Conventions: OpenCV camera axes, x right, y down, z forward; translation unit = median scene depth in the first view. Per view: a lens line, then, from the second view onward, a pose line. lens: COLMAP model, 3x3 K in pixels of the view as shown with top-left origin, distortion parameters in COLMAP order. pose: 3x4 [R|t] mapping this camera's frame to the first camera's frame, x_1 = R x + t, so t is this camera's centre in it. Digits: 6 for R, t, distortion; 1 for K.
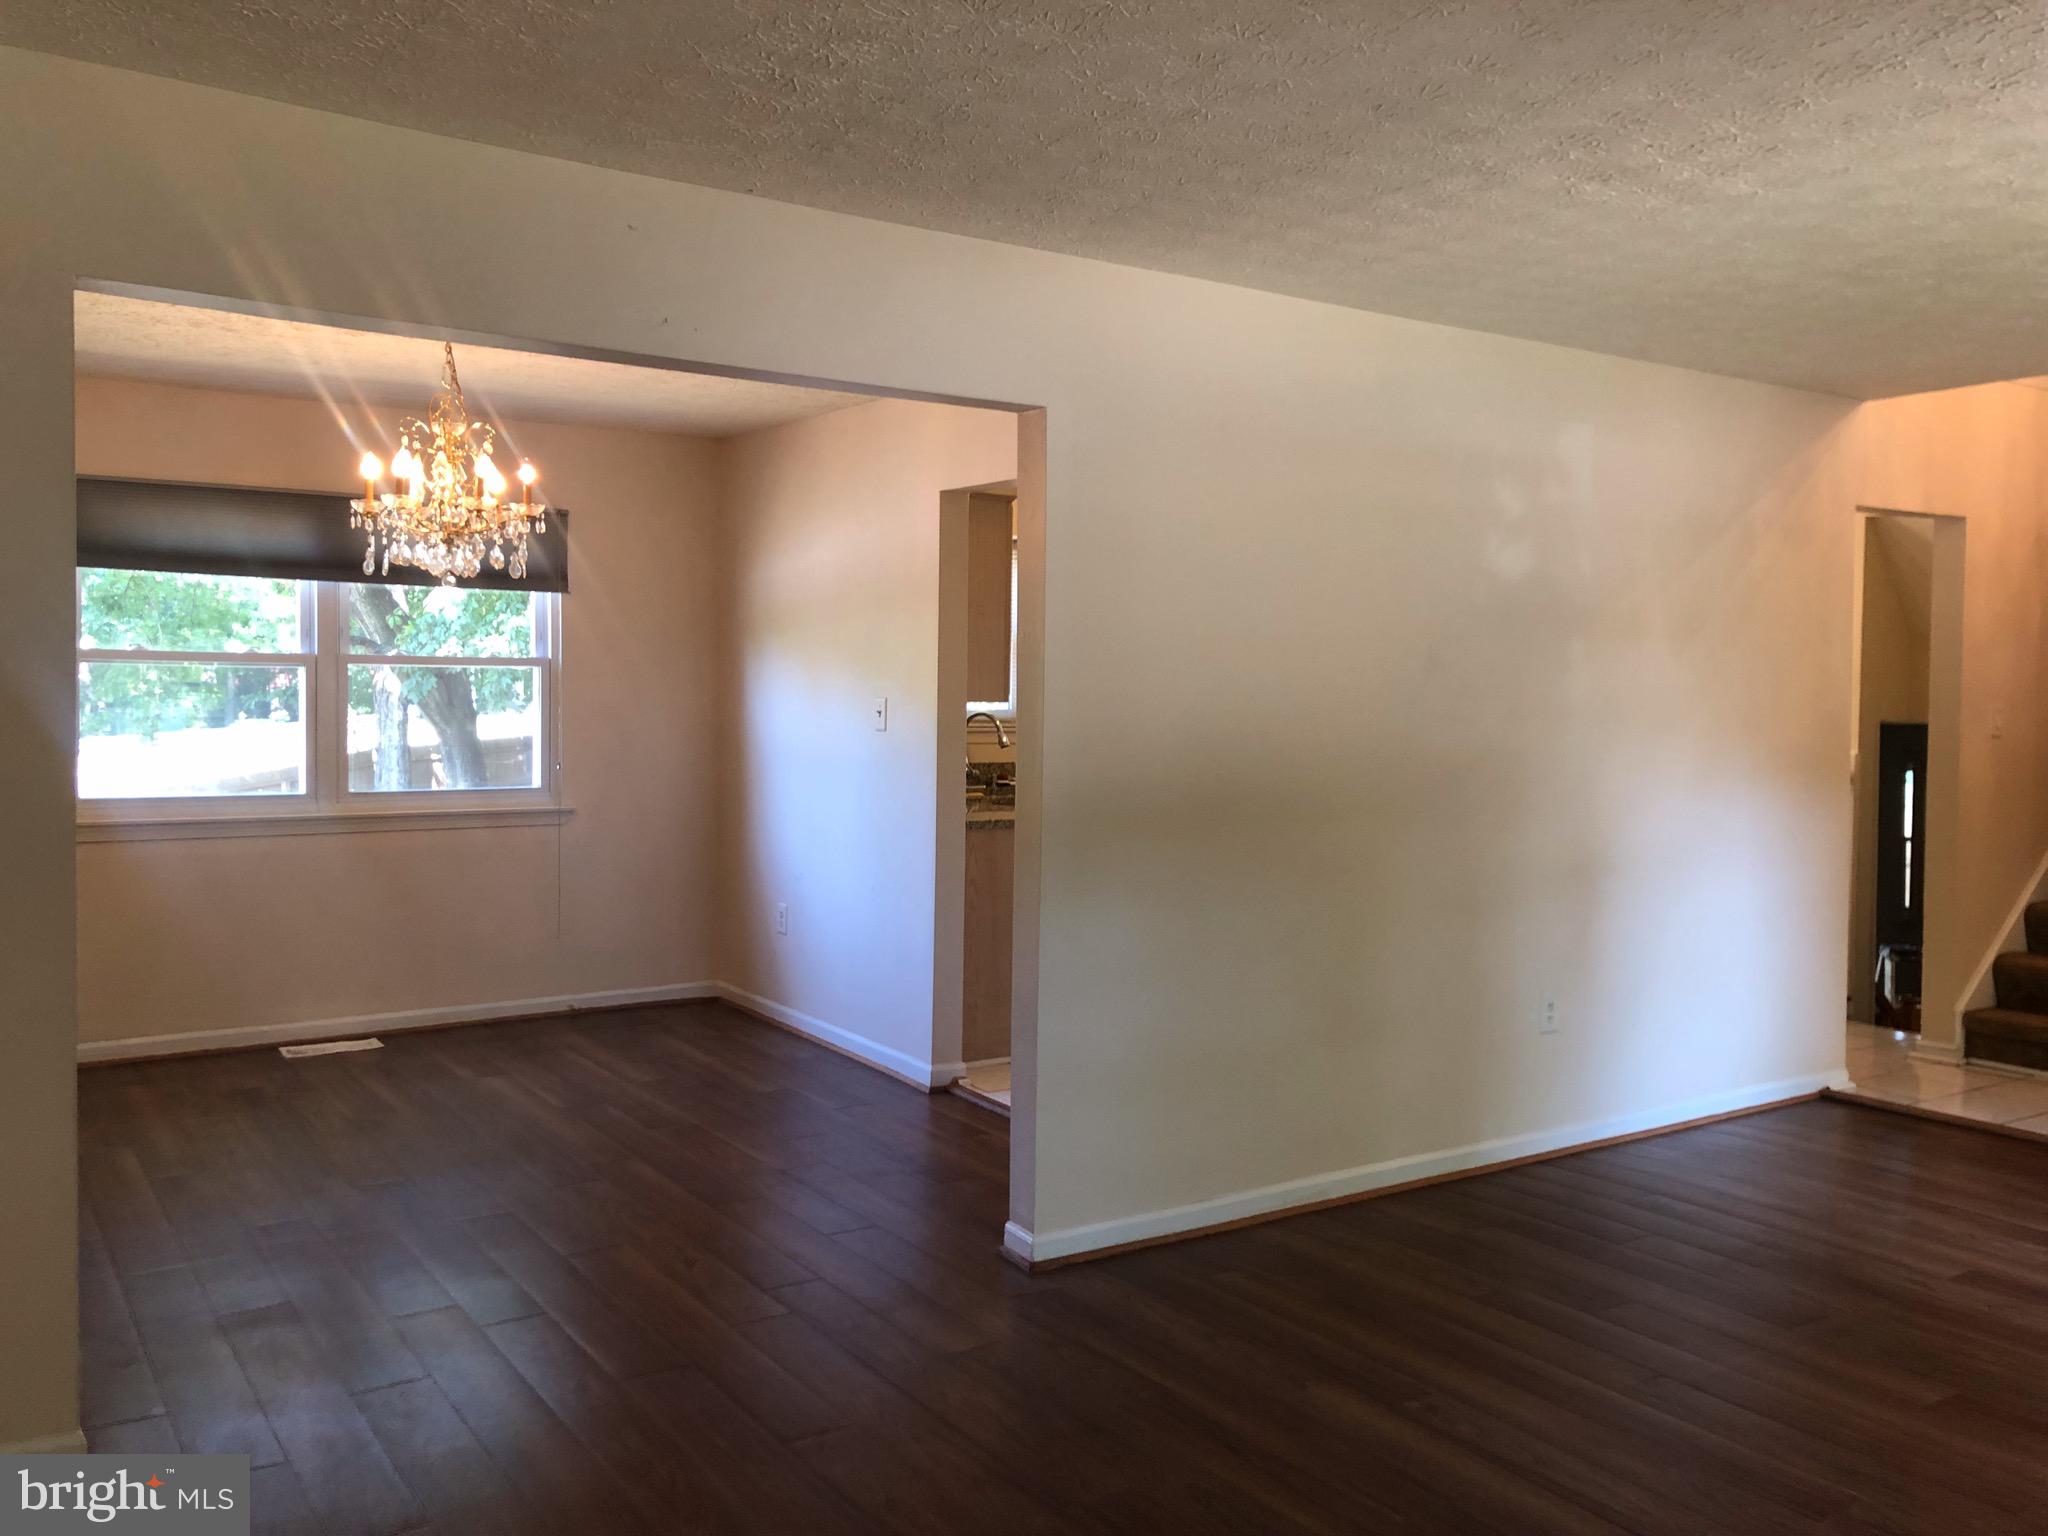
lens RADIAL K [[1657.9, 0, 1038.2], [0, 1657.9, 766.7], [0, 0, 1]] dist [0.102253, -0.194526]
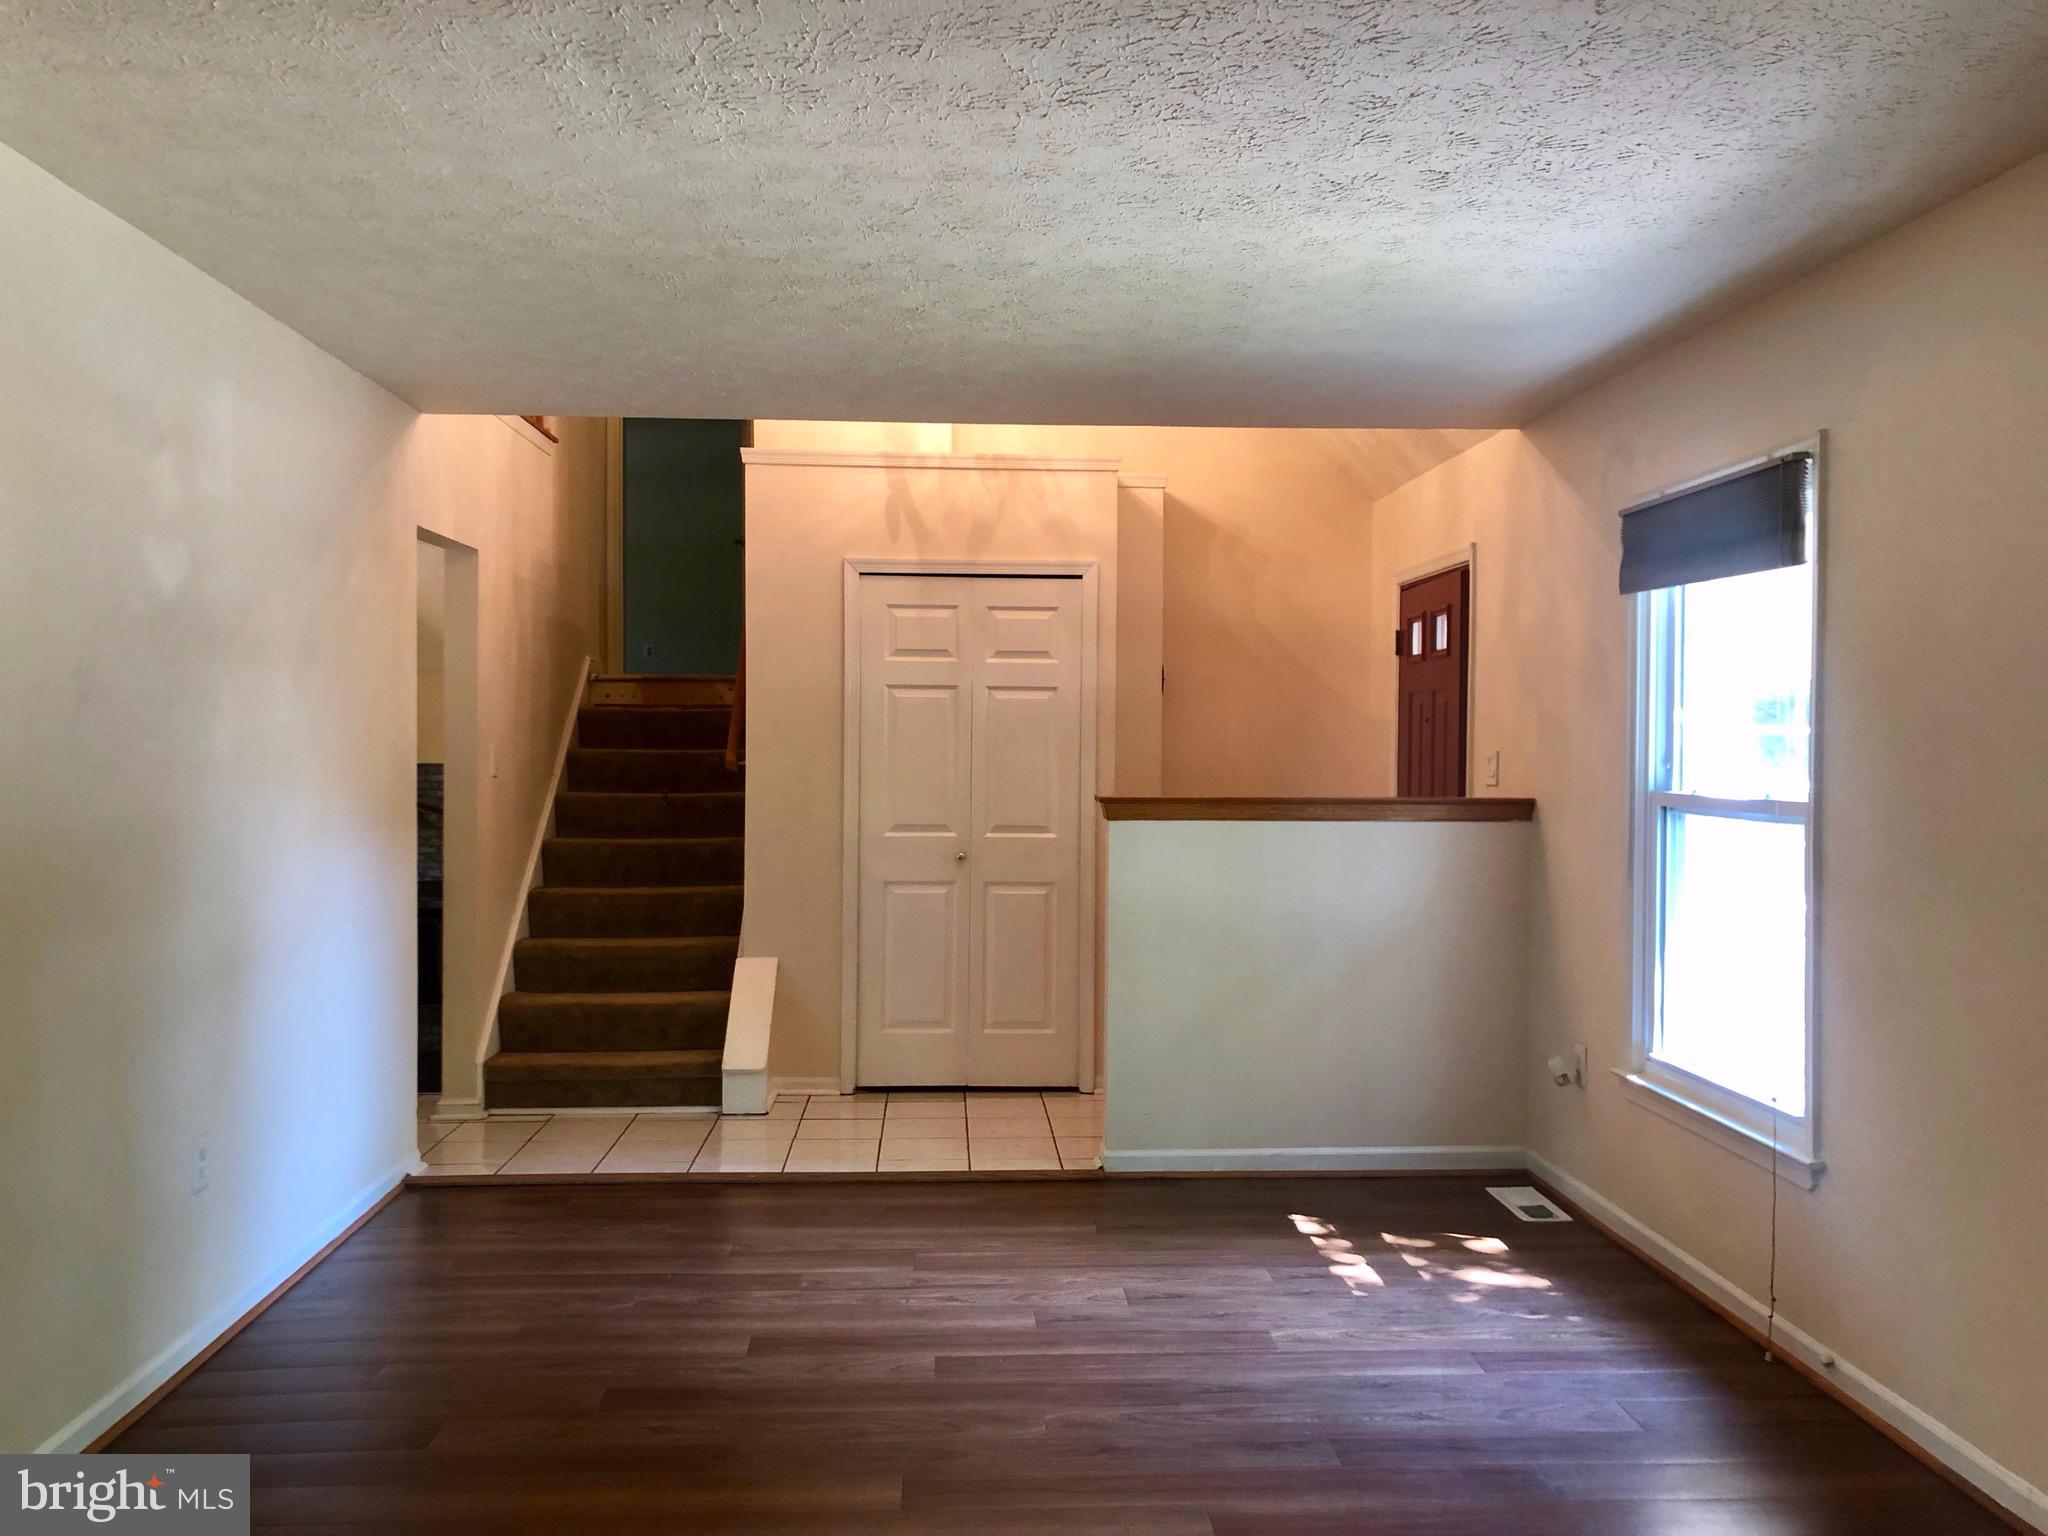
lens RADIAL K [[1657.9, 0, 1038.2], [0, 1657.9, 766.7], [0, 0, 1]] dist [0.102253, -0.194526]
pose [[0.504994, -0.019075, 0.862912, -0.047311], [0.037044, 0.999314, 0.000411, -0.005096], [-0.862327, 0.031758, 0.505354, 0.096543]]
